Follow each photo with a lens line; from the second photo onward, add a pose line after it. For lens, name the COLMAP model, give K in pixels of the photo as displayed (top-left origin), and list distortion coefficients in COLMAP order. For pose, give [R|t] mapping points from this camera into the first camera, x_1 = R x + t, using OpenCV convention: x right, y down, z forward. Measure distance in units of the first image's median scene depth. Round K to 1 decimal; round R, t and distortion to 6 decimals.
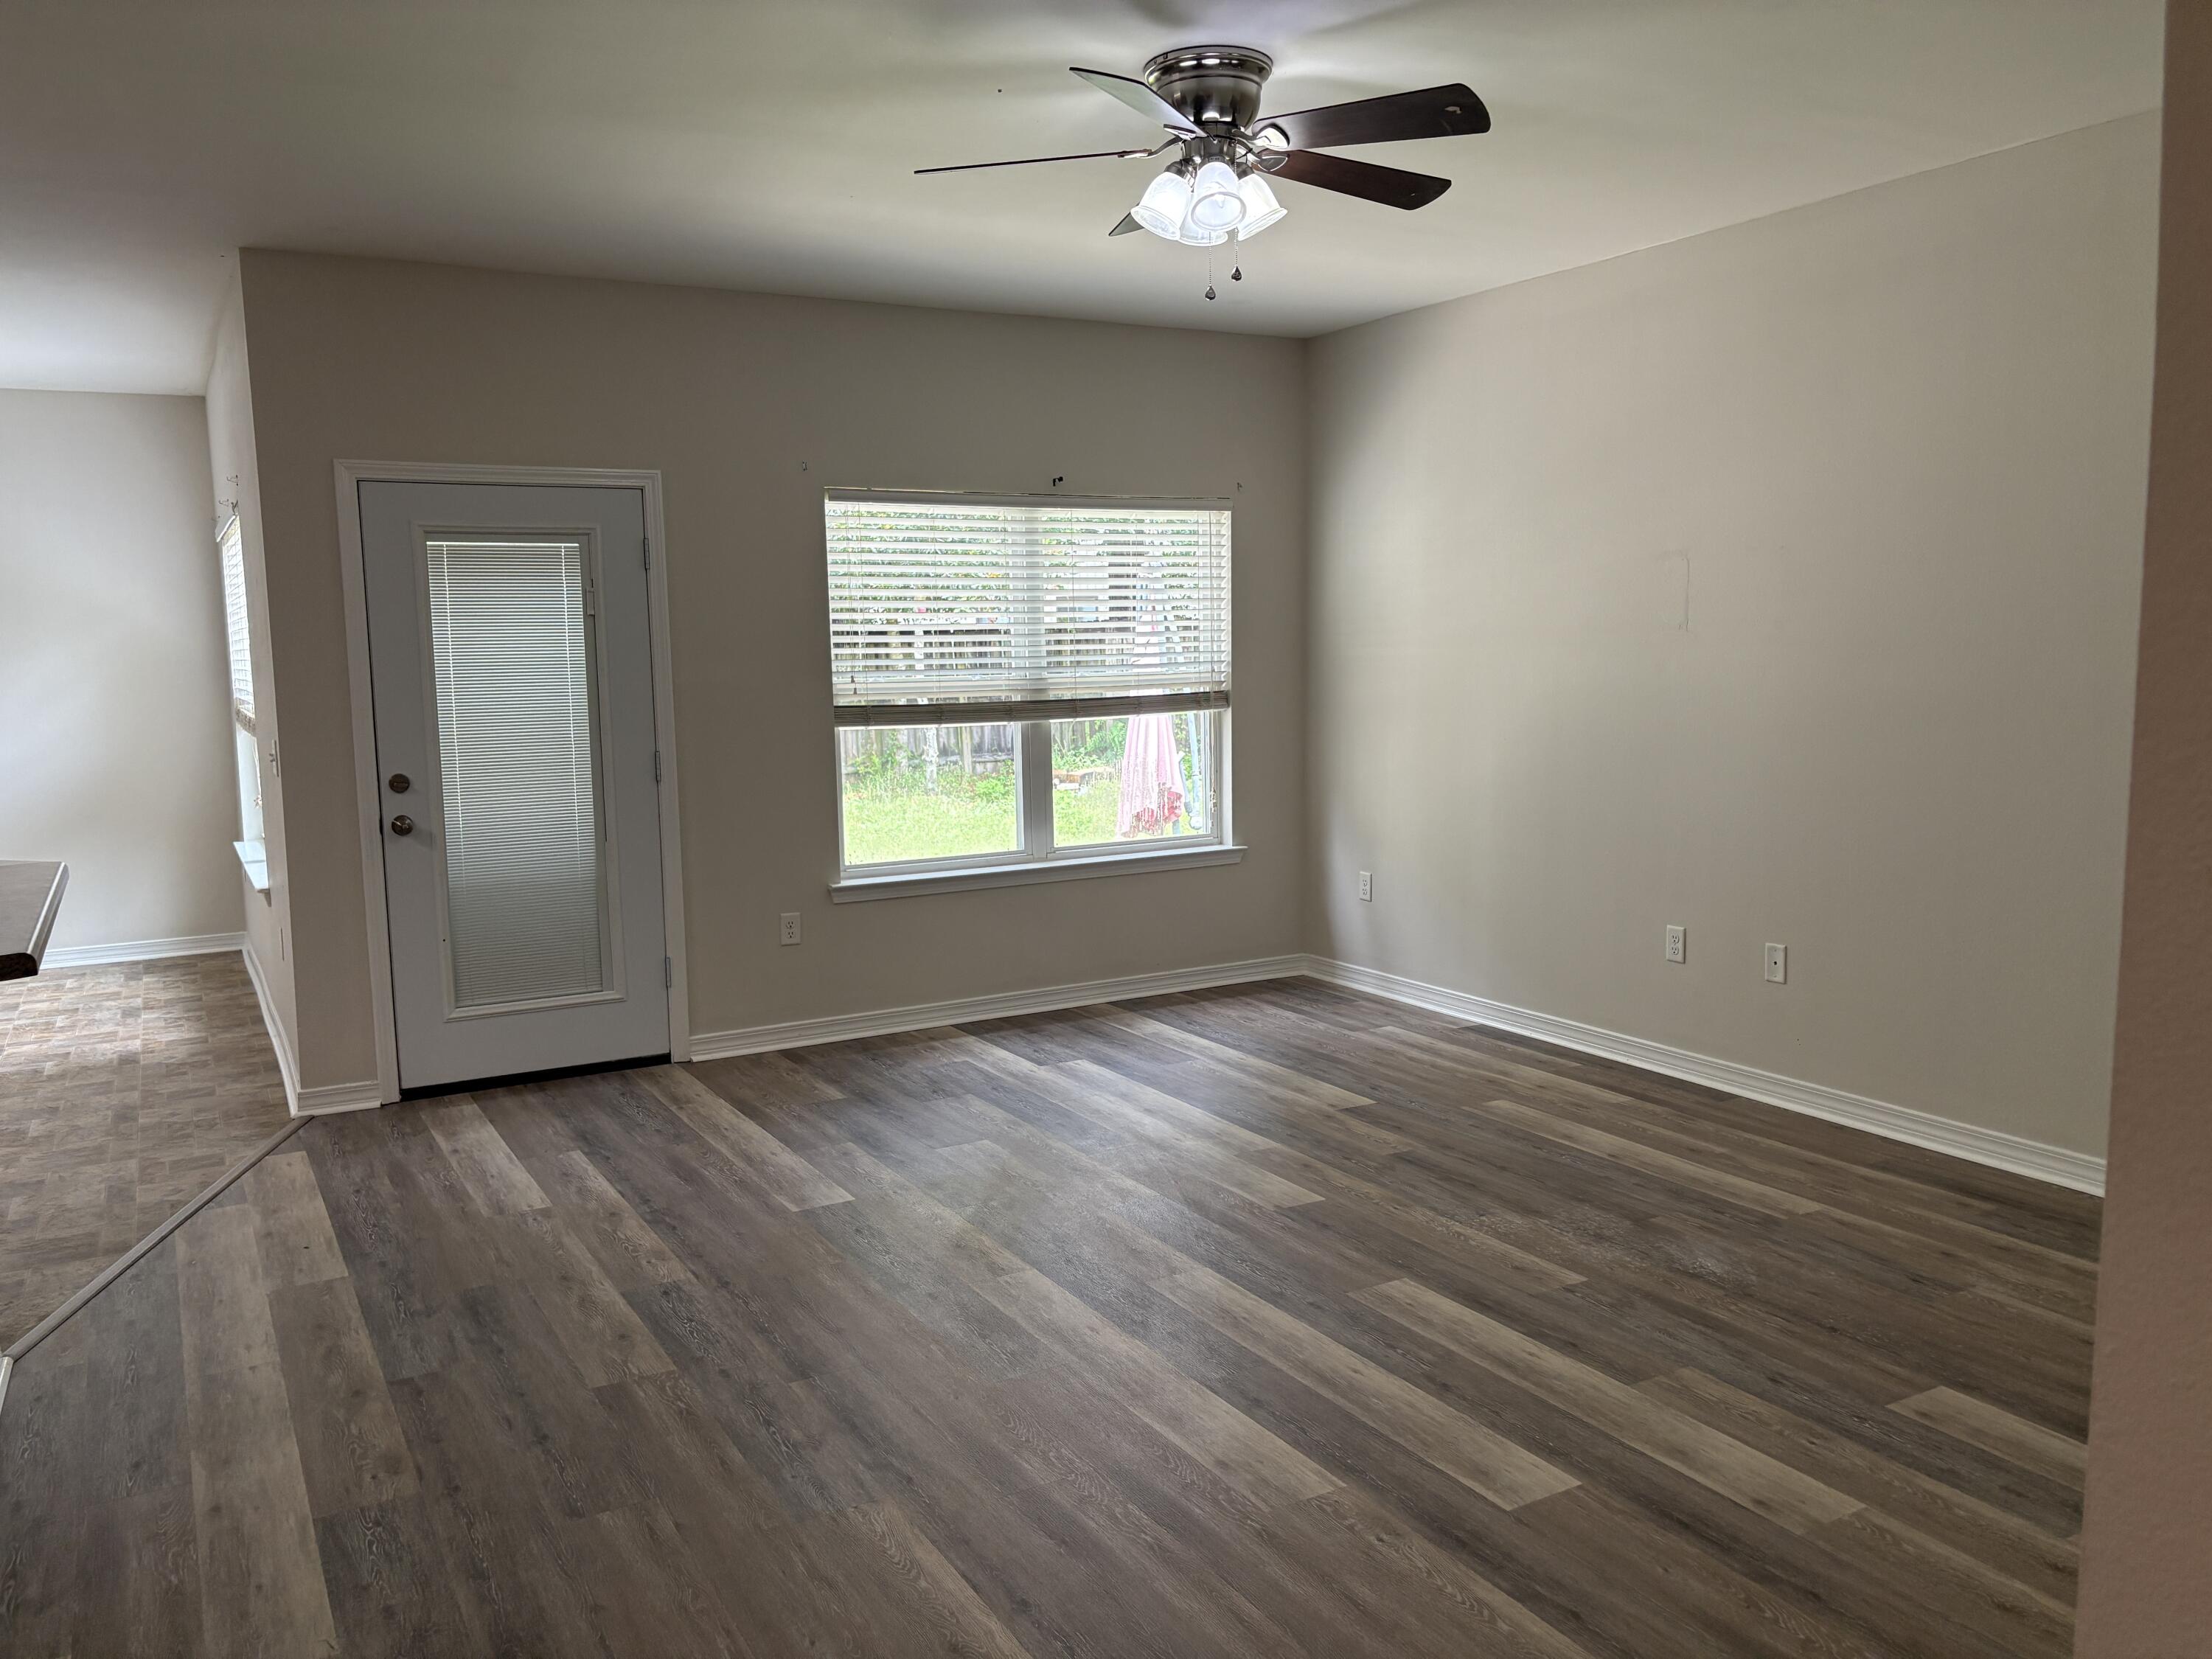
lens RADIAL K [[1667.2, 0, 1110.6], [0, 1667.2, 826.0], [0, 0, 1]] dist [0.044248, -0.047484]
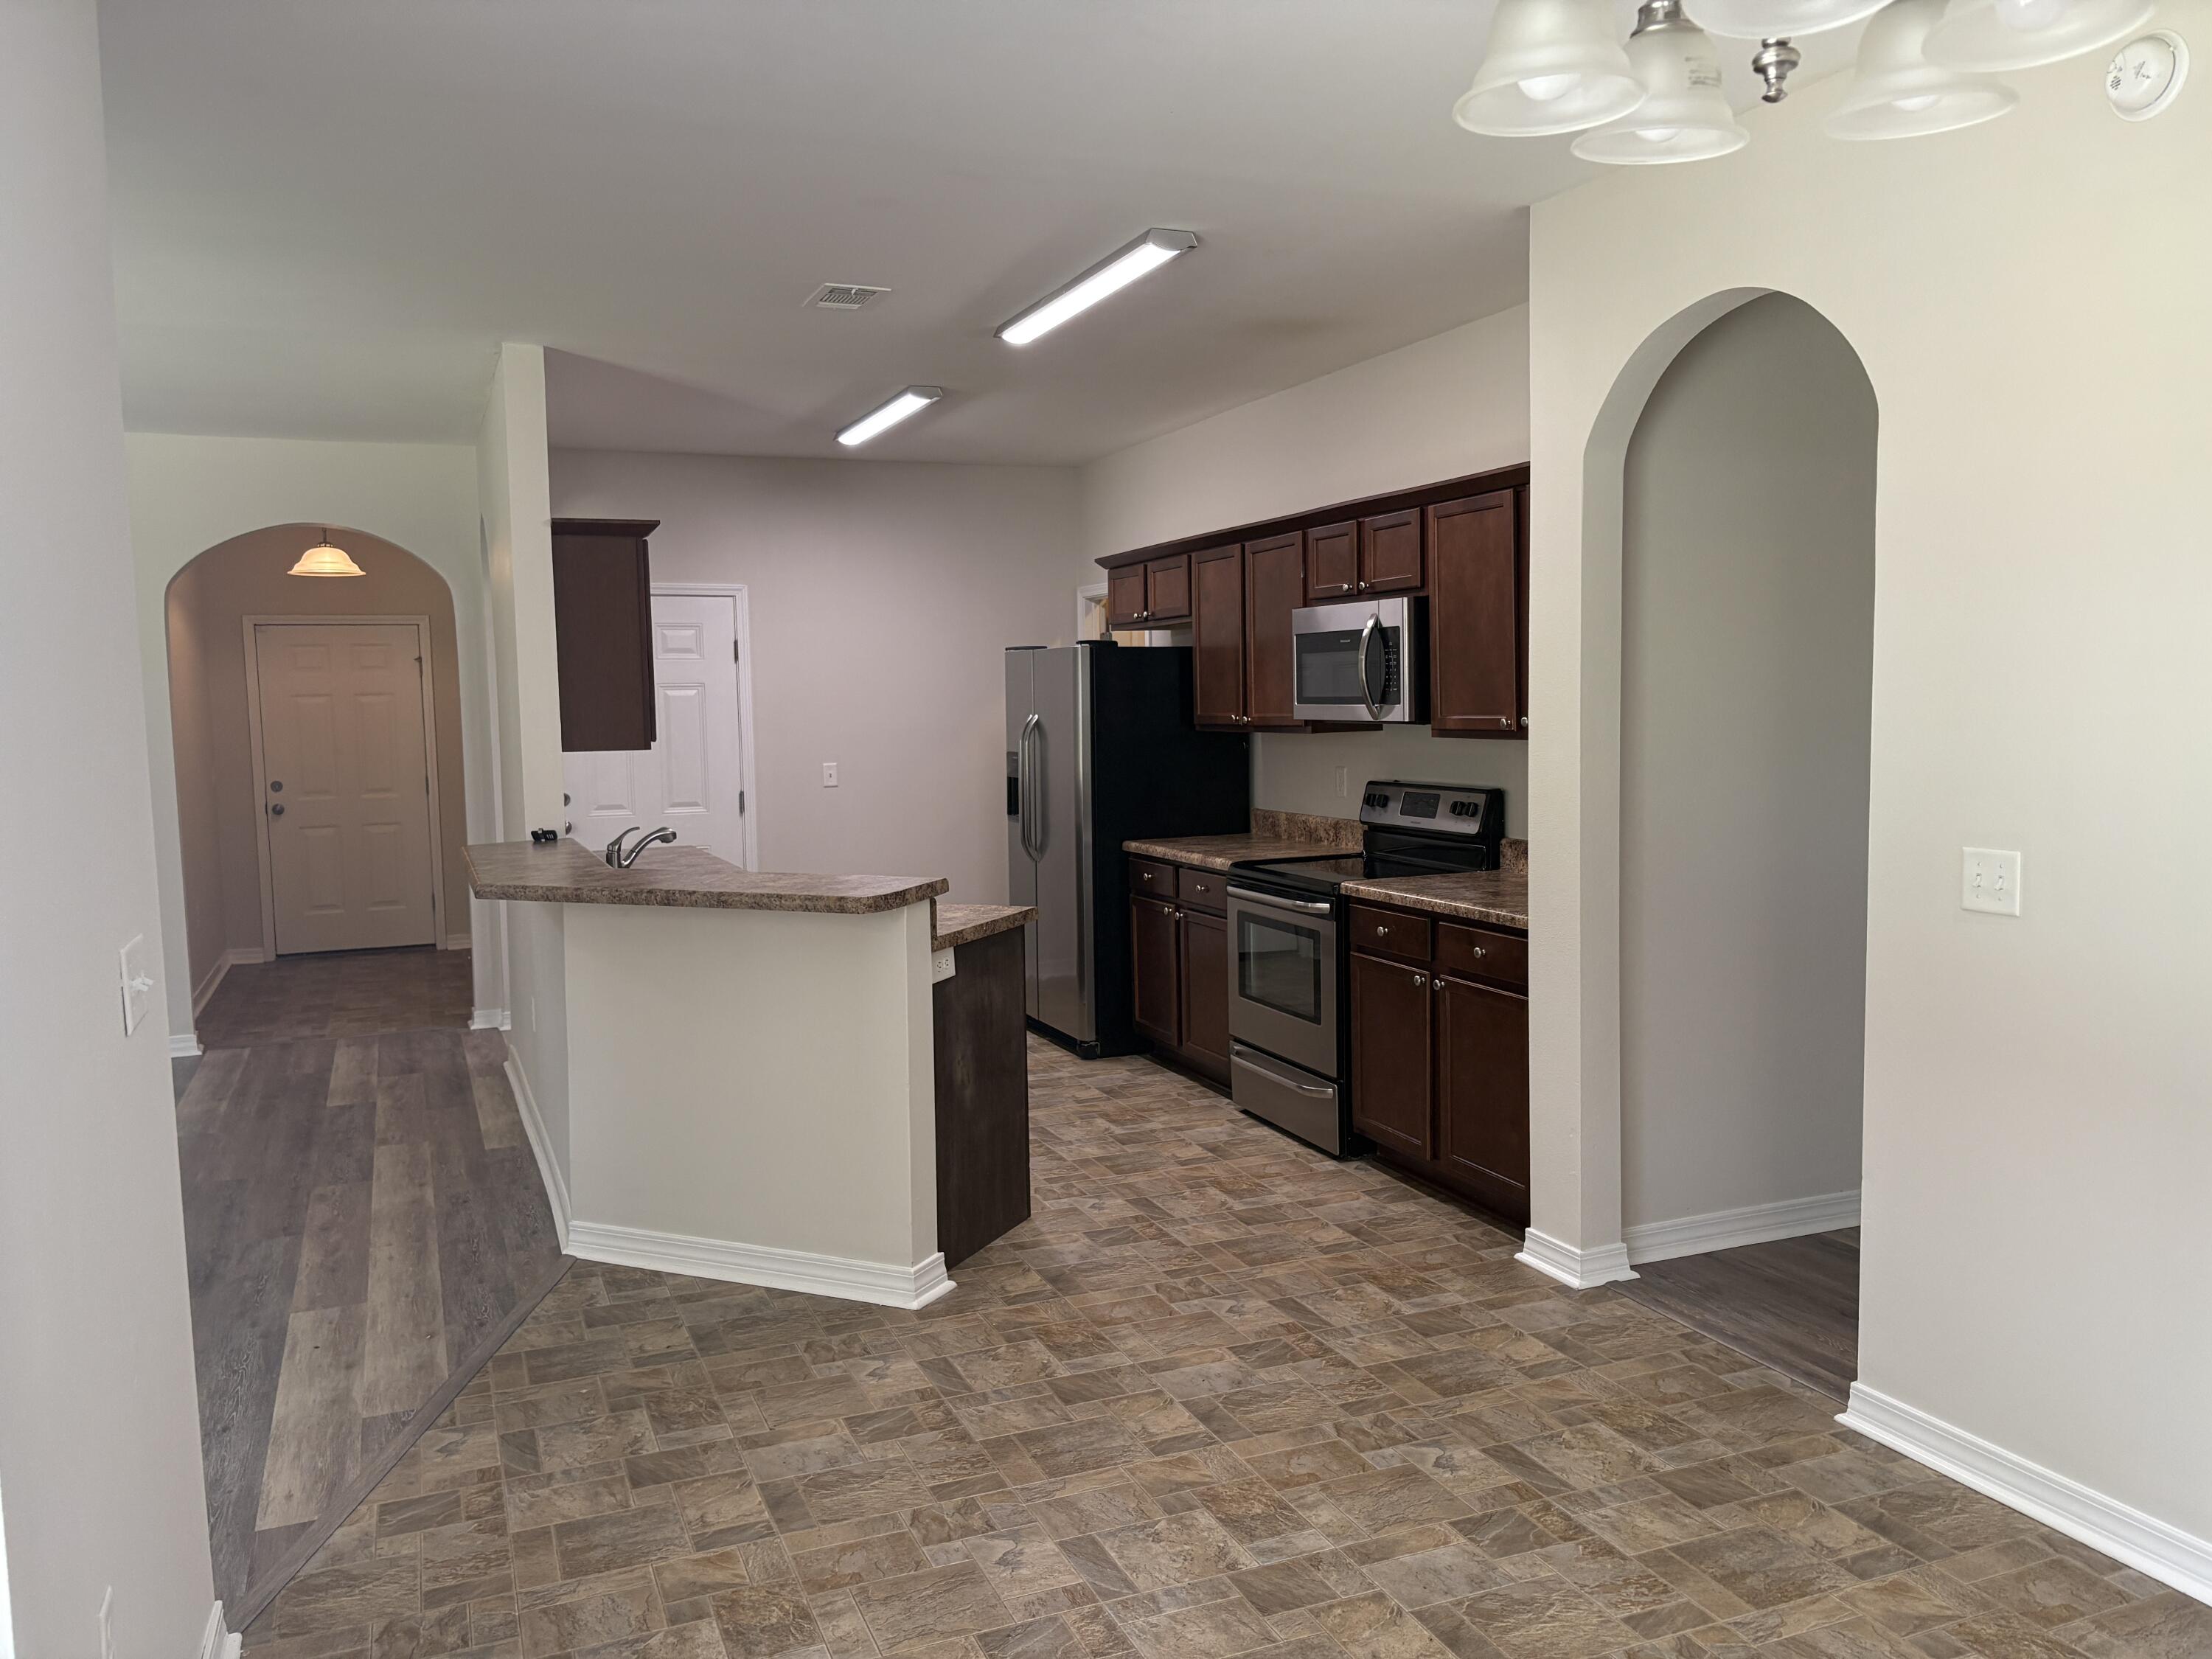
lens RADIAL K [[1680.6, 0, 1077.5], [0, 1680.6, 802.1], [0, 0, 1]] dist [0.014565, 0.001866]
pose [[-0.989827, 0.028610, 0.139370, -0.917034], [0.052669, 0.983665, 0.172130, -0.167762], [-0.132169, 0.177720, -0.975165, 1.596547]]
